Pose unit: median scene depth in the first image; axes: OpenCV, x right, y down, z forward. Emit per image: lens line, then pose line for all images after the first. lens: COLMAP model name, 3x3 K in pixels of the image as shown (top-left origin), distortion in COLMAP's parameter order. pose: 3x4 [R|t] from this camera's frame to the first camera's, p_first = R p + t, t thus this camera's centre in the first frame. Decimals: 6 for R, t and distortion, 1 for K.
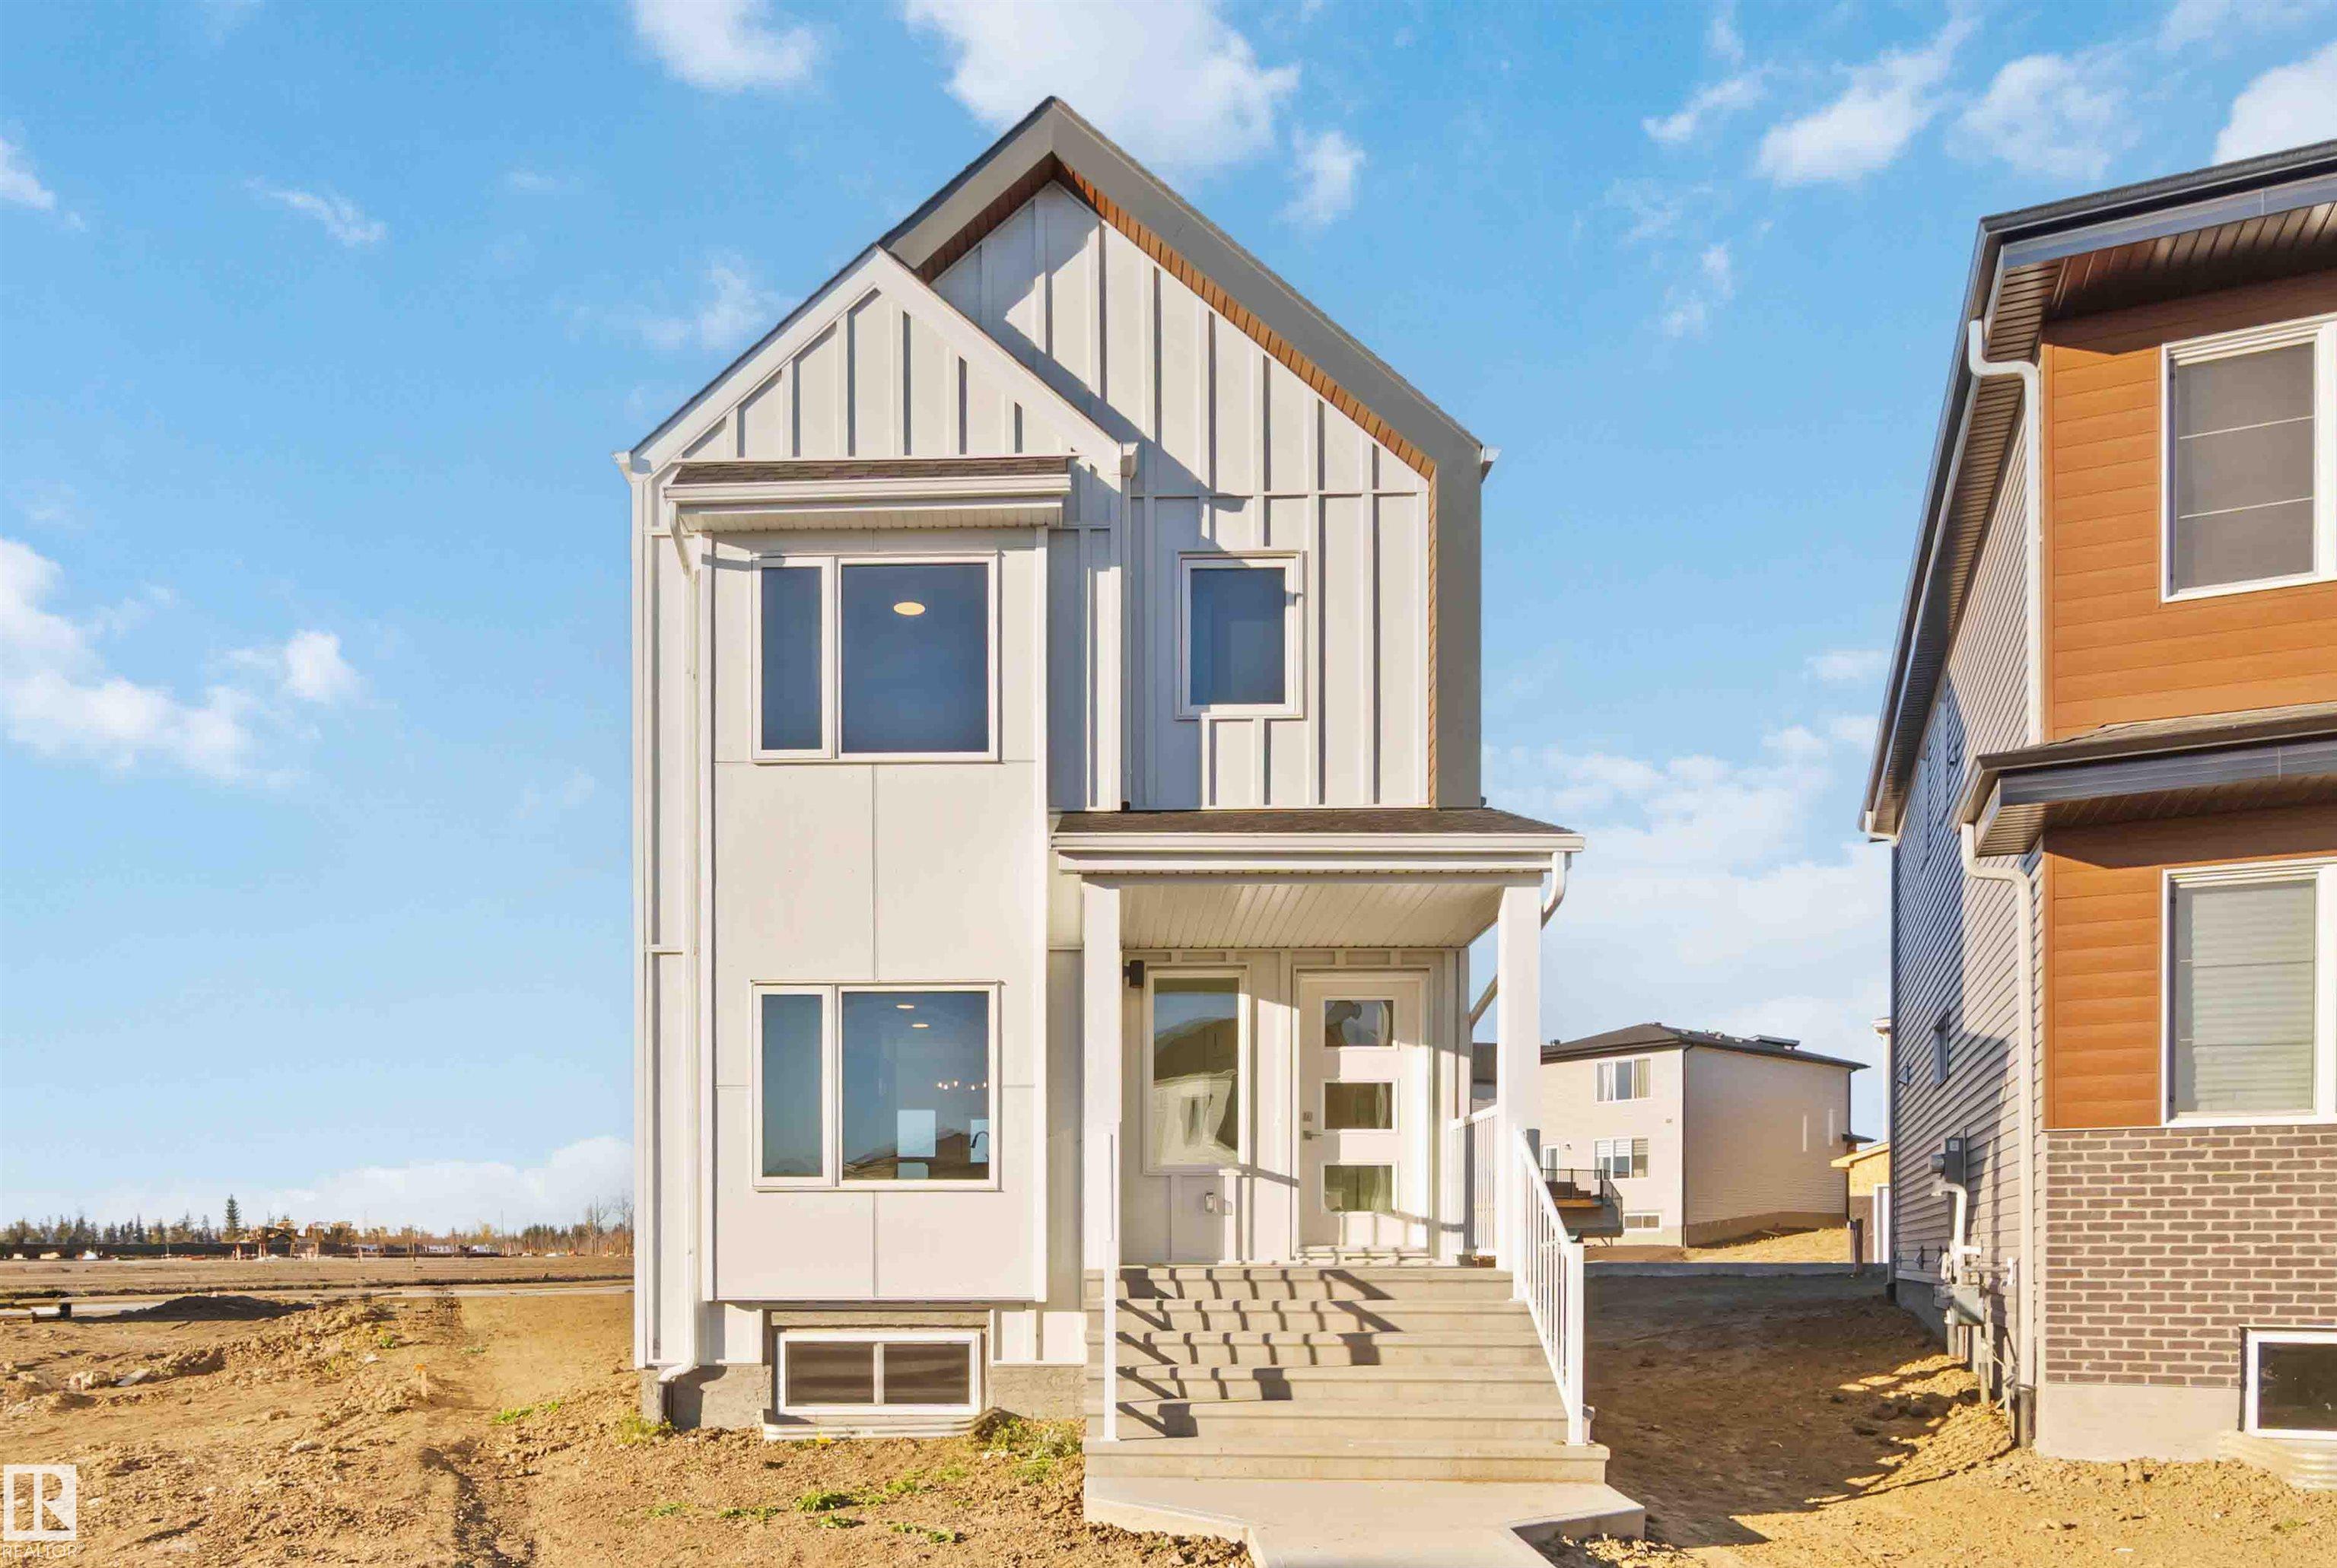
lens RADIAL K [[1031.1, 0, 1174.7], [0, 1031.1, 795.1], [0, 0, 1]] dist [0.001281, 0.000132]
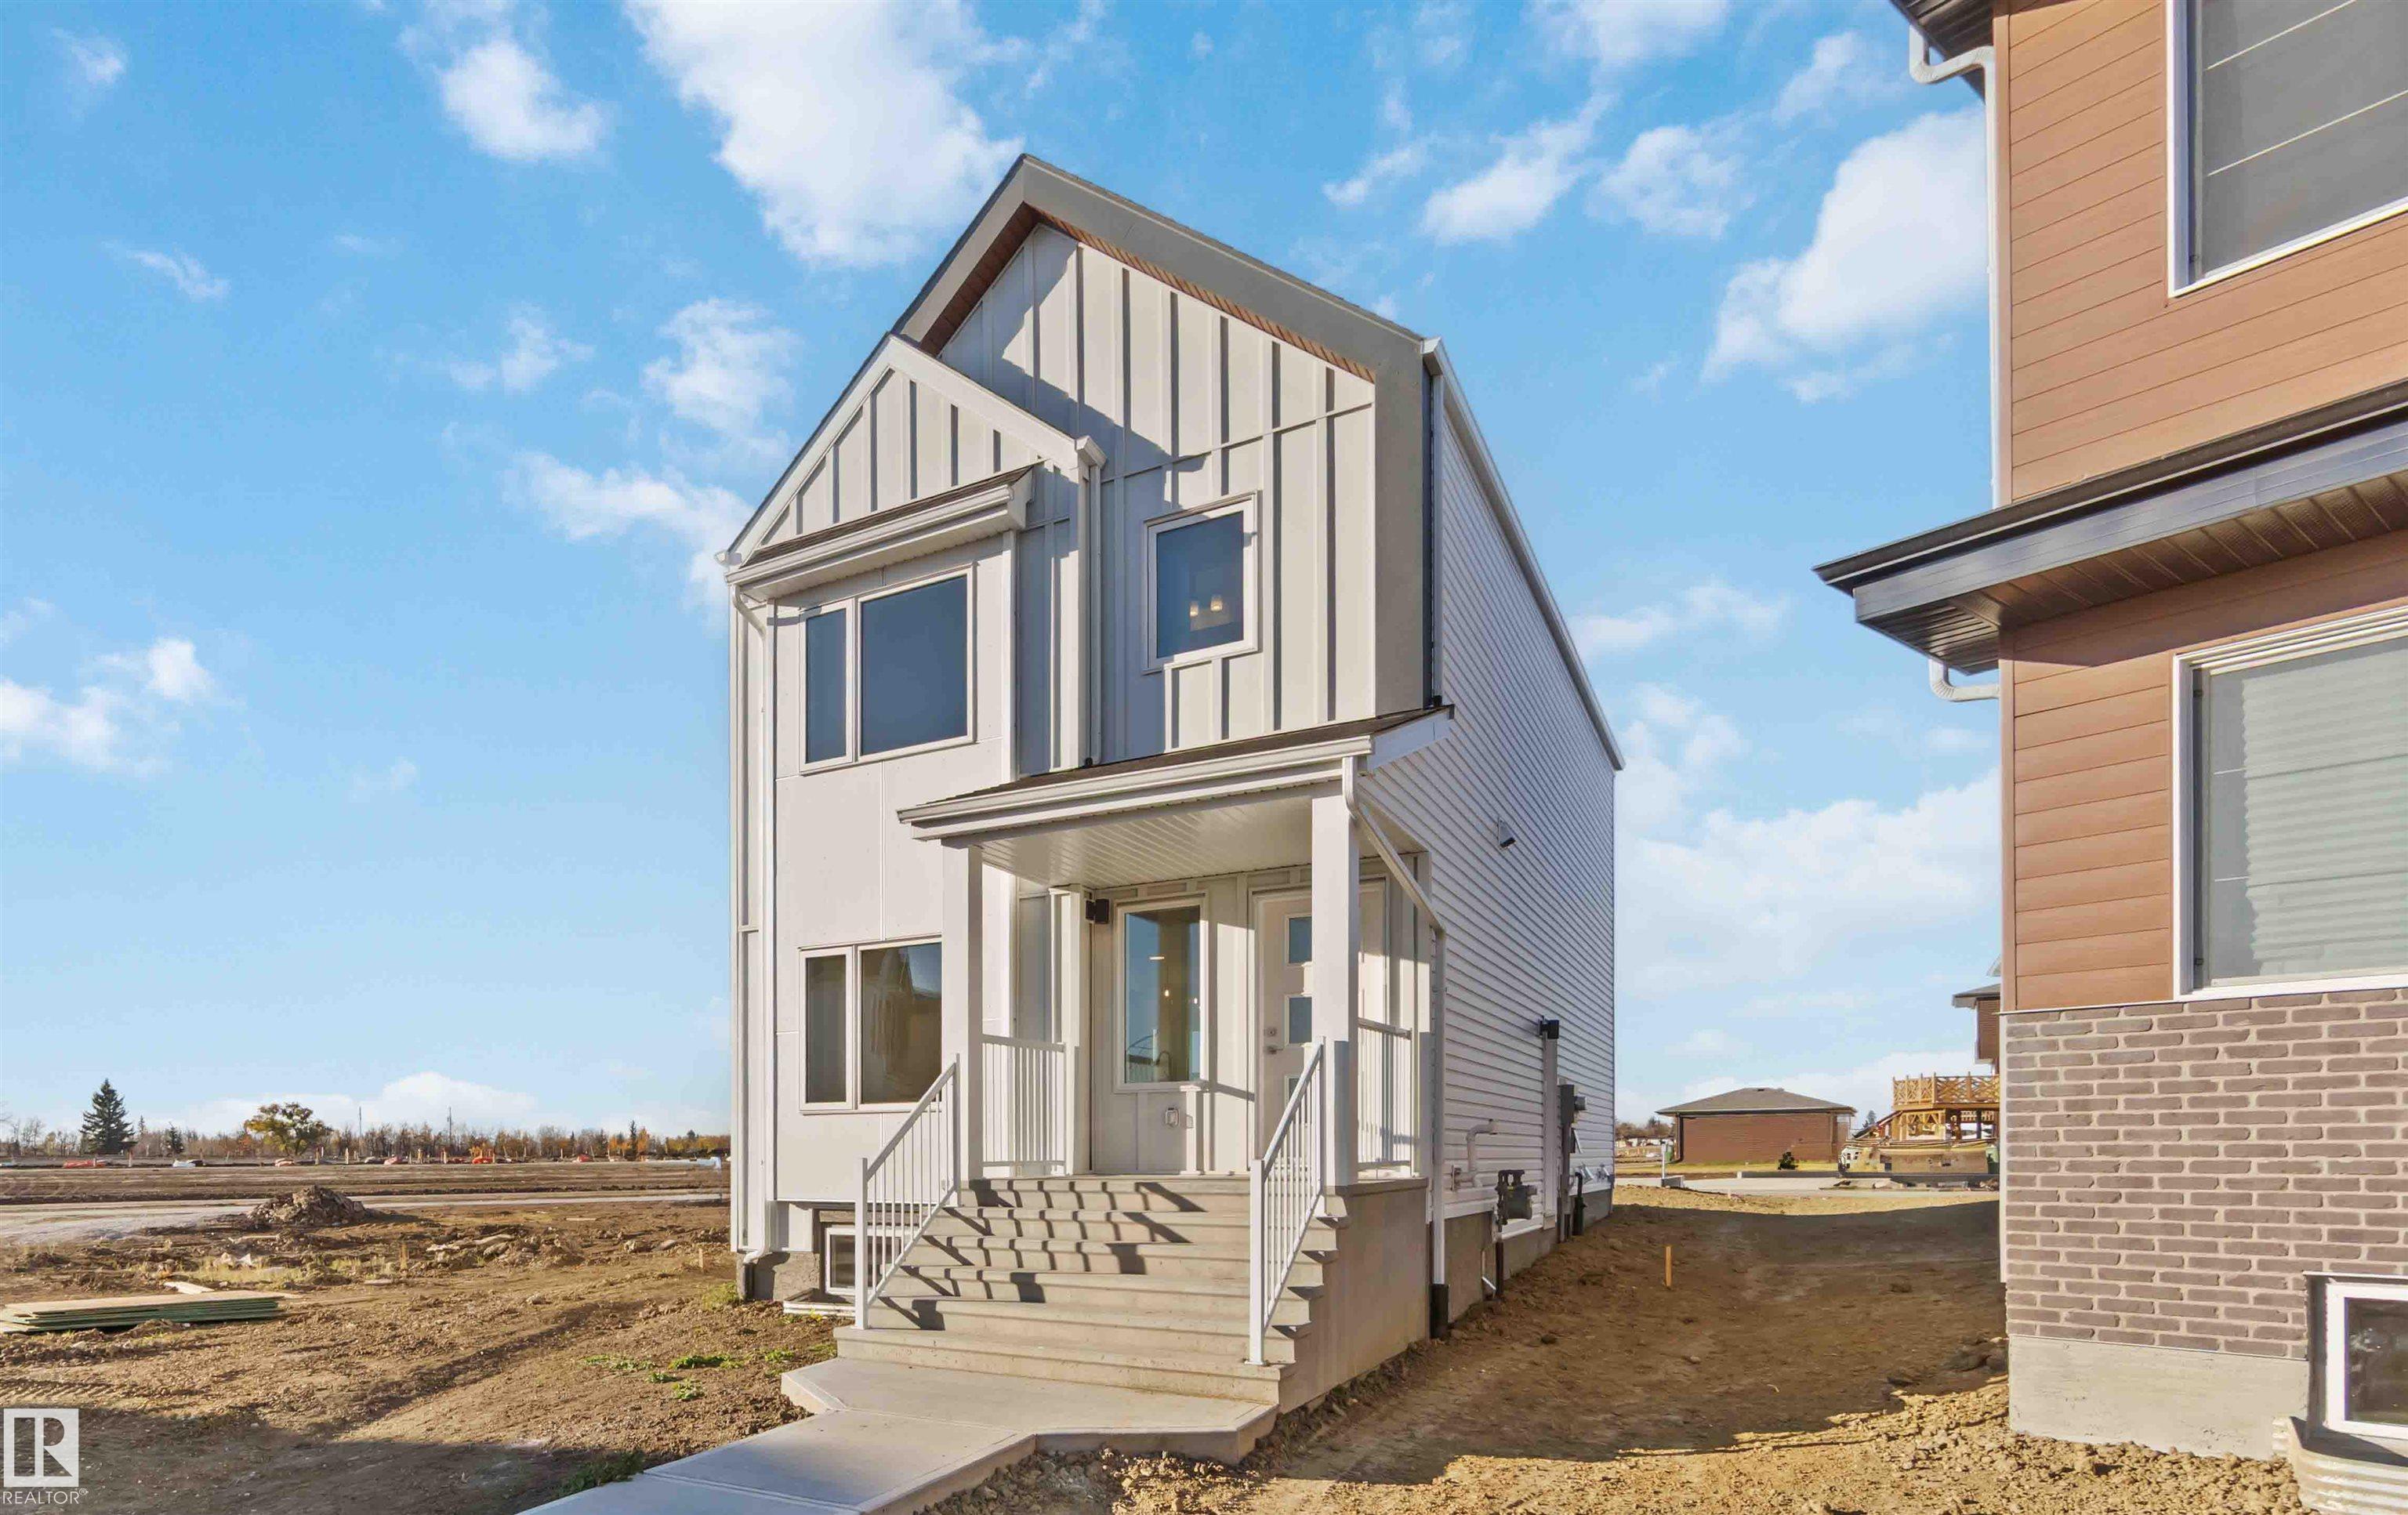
lens RADIAL K [[947.5, 0, 1160.6], [0, 947.5, 725.5], [0, 0, 1]] dist [0.000980, 0.000396]
pose [[0.918576, -0.163847, -0.359683, 0.426121], [0.160900, 0.986226, -0.038342, 0.024864], [0.361011, -0.022653, 0.932286, 0.074379]]
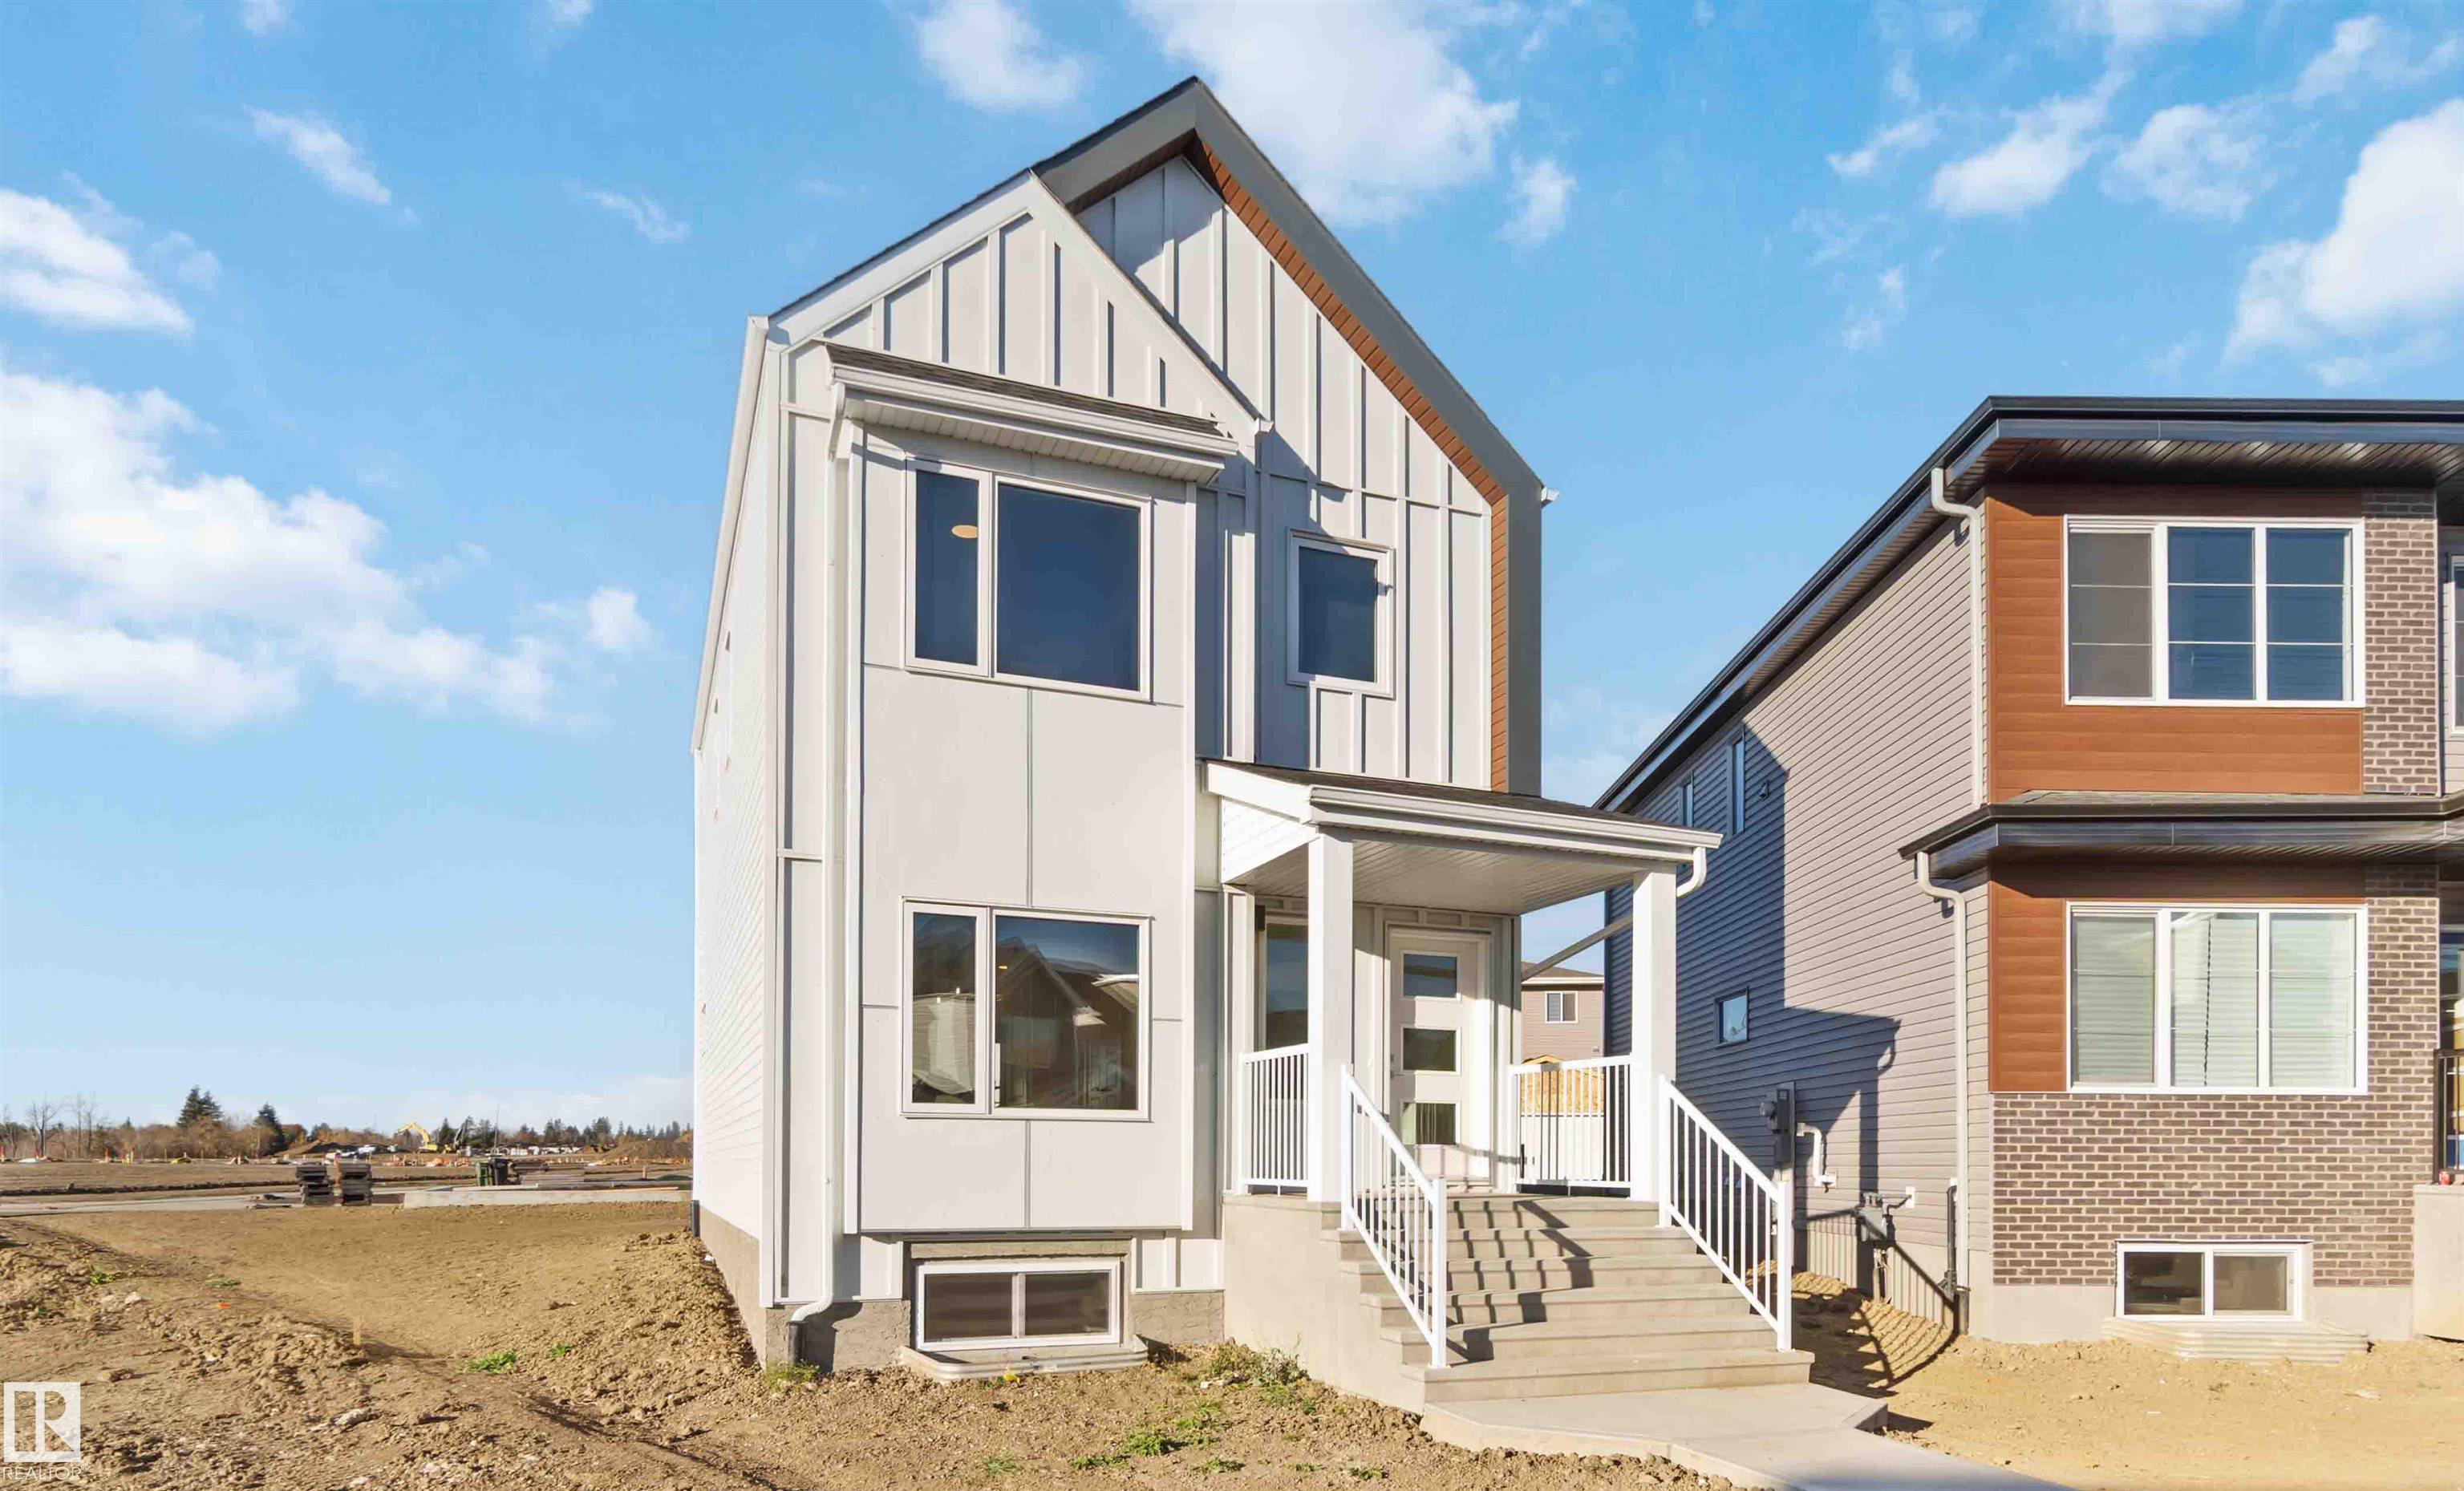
lens RADIAL K [[940.1, 0, 1268.8], [0, 940.1, 749.4], [0, 0, 1]] dist [0.000721, -0.000013]
pose [[0.958158, 0.121112, 0.259356, -0.301161], [-0.120460, 0.992546, -0.018469, 0.017639], [-0.259660, -0.013546, 0.965605, 0.064327]]
